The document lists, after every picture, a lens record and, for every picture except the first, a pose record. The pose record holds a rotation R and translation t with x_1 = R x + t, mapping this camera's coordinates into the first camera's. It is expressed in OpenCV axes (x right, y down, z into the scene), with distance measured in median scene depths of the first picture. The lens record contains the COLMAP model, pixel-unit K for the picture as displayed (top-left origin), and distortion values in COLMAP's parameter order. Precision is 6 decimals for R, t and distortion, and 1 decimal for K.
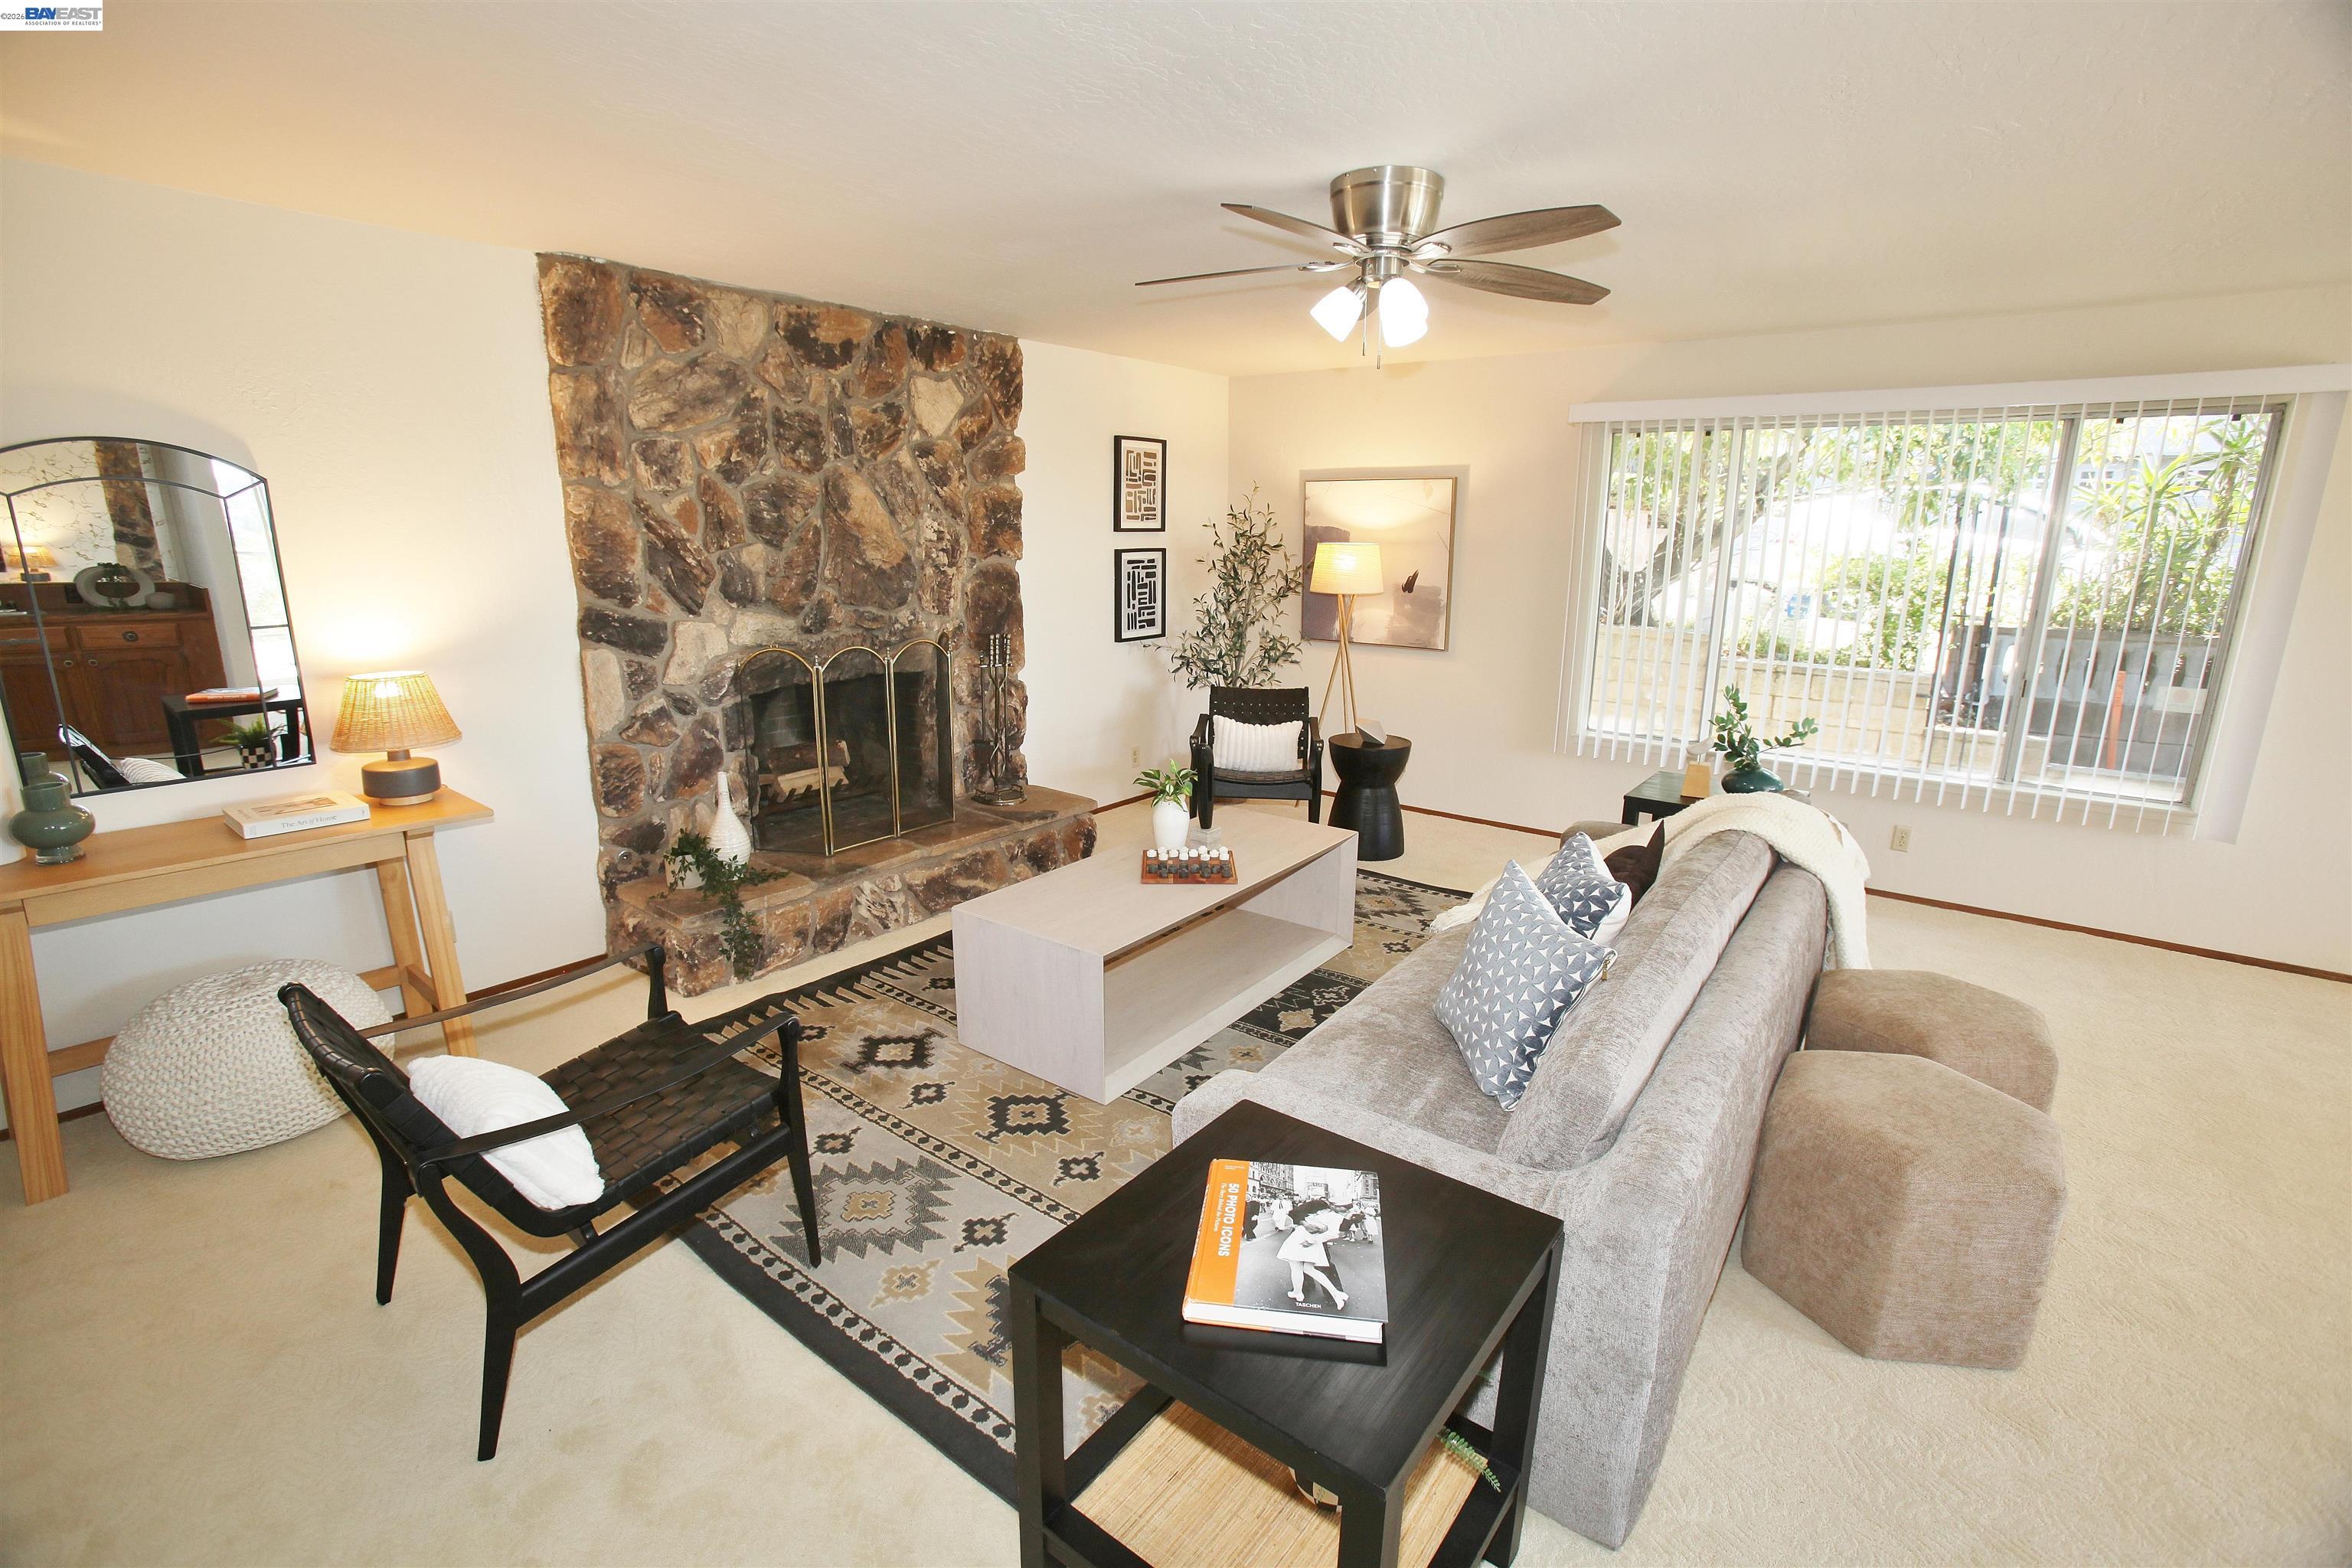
lens RADIAL K [[1070.5, 0, 1170.3], [0, 1070.5, 779.4], [0, 0, 1]] dist [-0.085633, 0.033687]
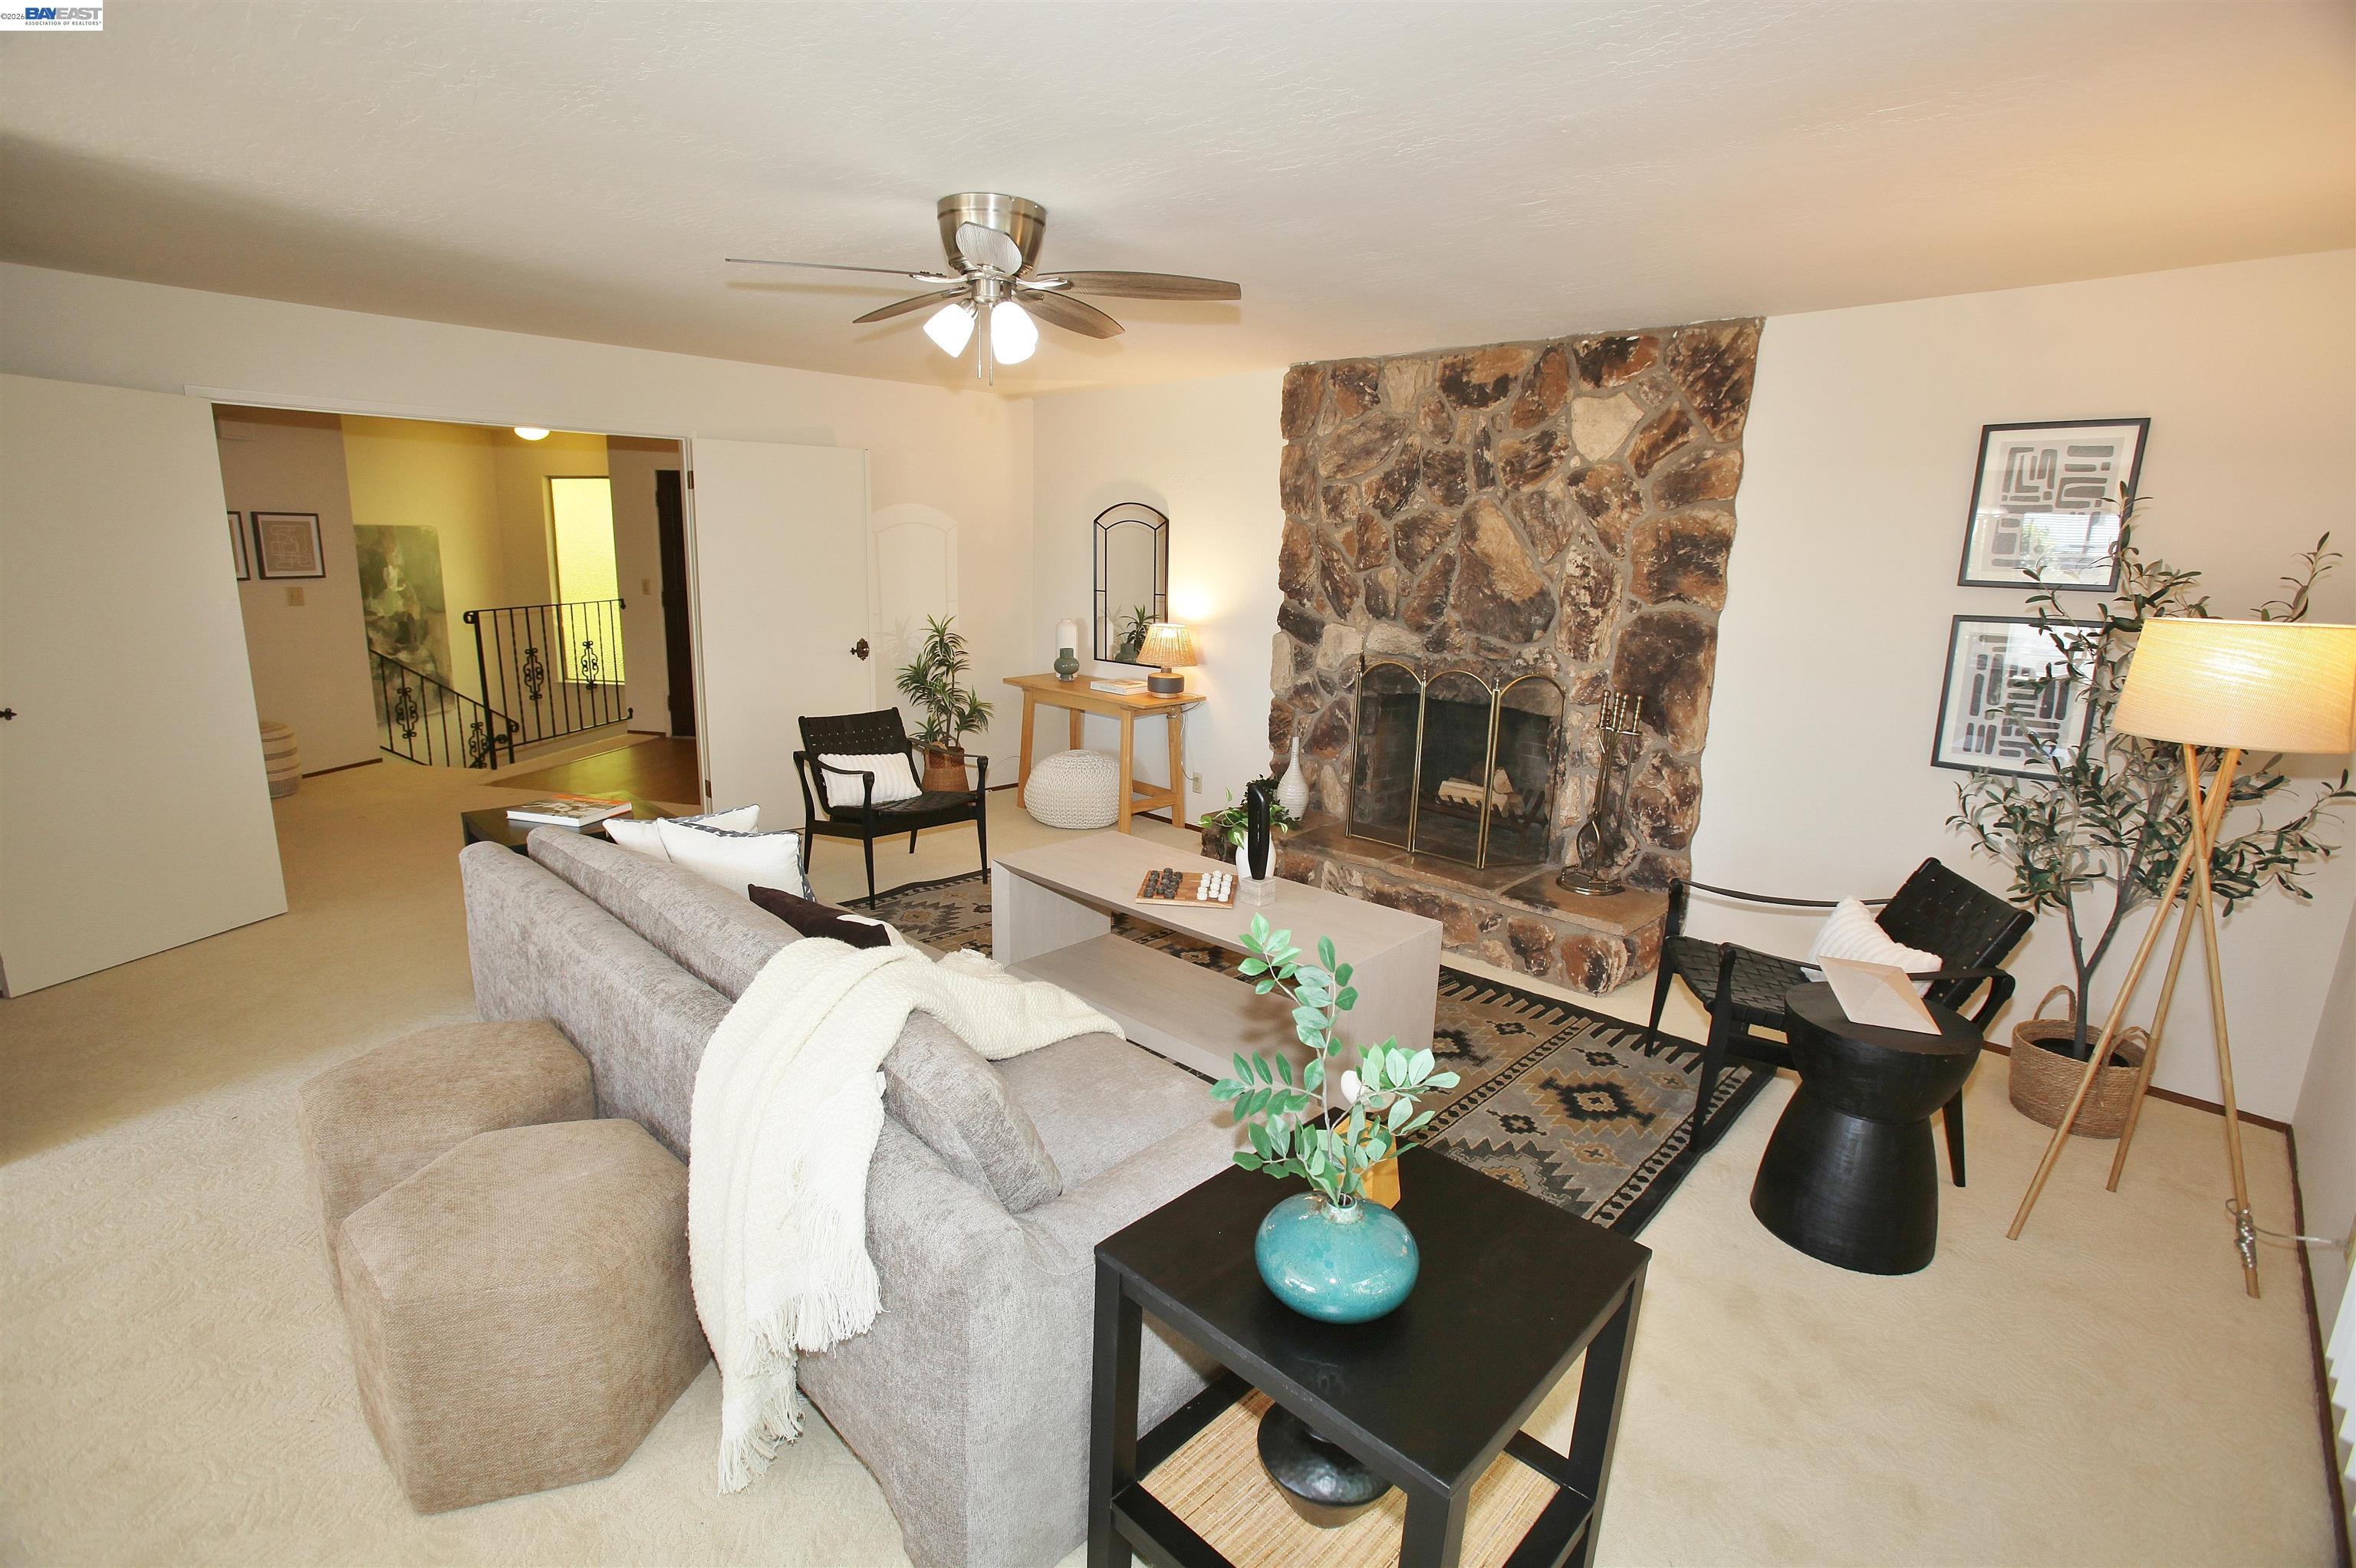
lens RADIAL K [[1072.2, 0, 1172.3], [0, 1072.2, 779.4], [0, 0, 1]] dist [-0.085633, 0.033687]
pose [[-0.127708, 0.195742, -0.972304, 0.805037], [-0.261638, 0.938957, 0.223394, -0.192548], [0.956680, 0.282921, -0.068698, 0.867349]]
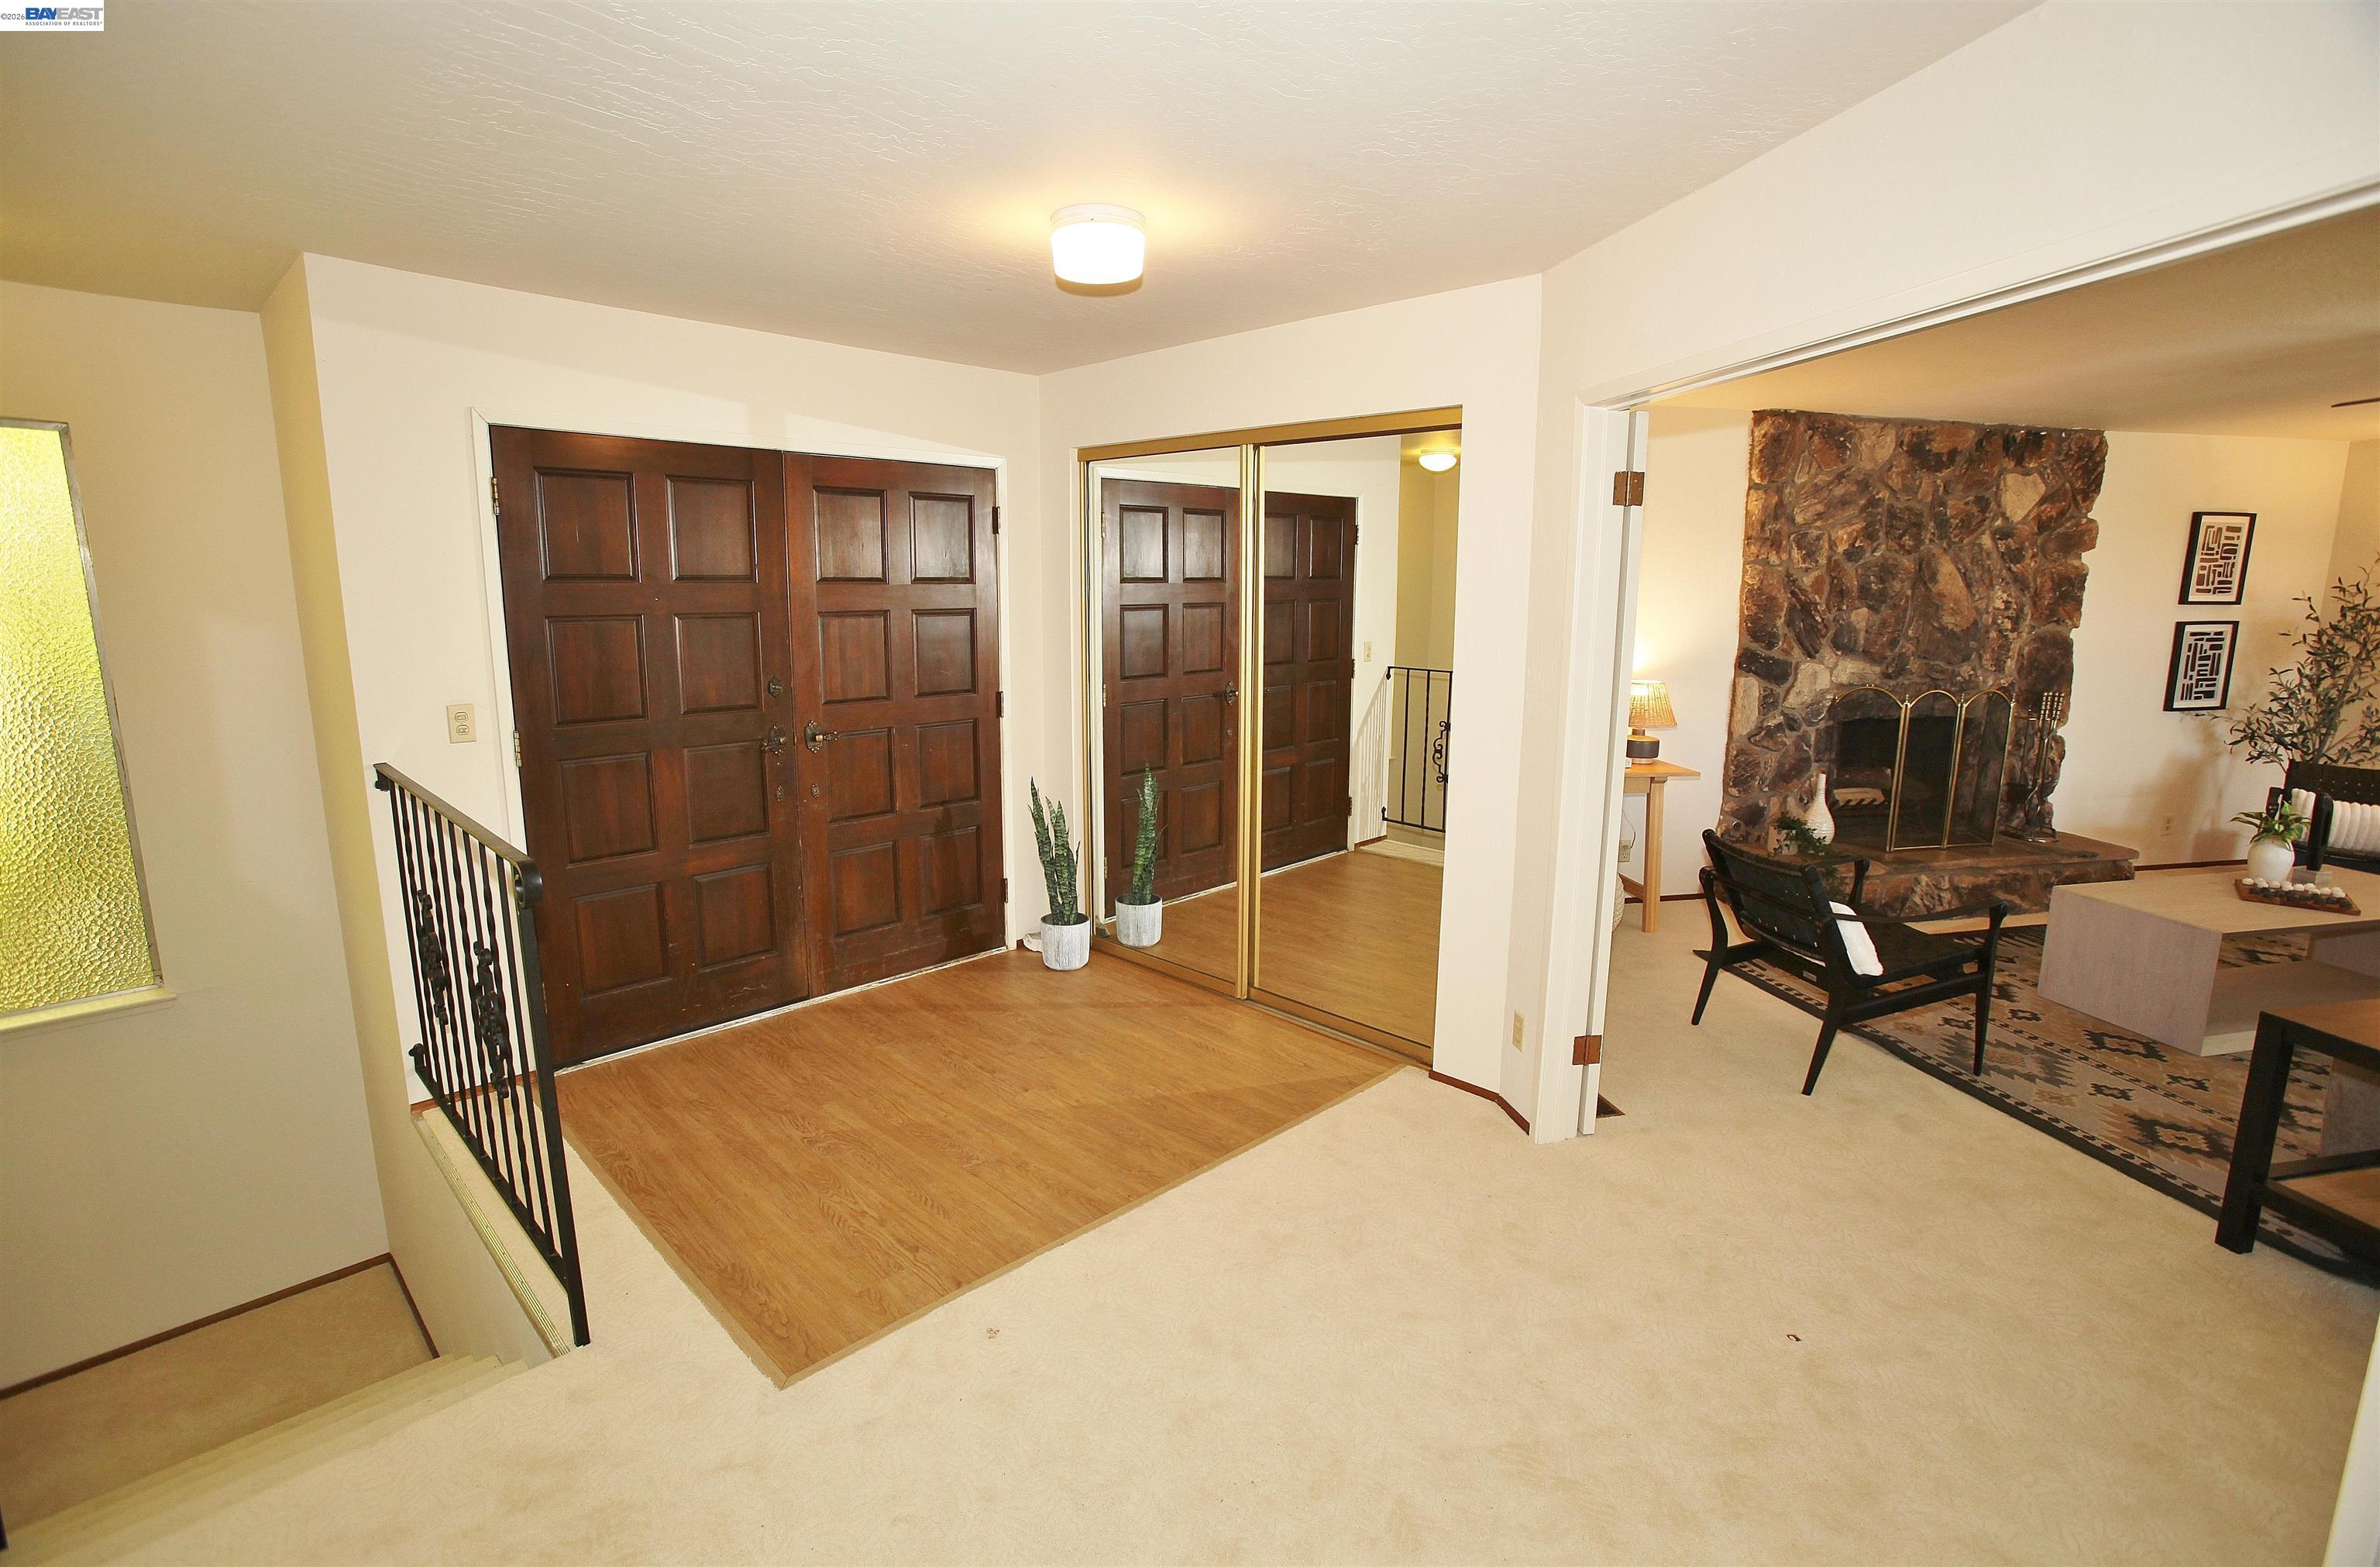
lens RADIAL K [[1080.8, 0, 1190.8], [0, 1080.8, 777.5], [0, 0, 1]] dist [-0.063355, 0.023230]
pose [[0.752562, 0.108081, -0.649591, -0.137073], [-0.149856, 0.988666, -0.009113, 0.118588], [0.641244, 0.104203, 0.760229, -0.497812]]
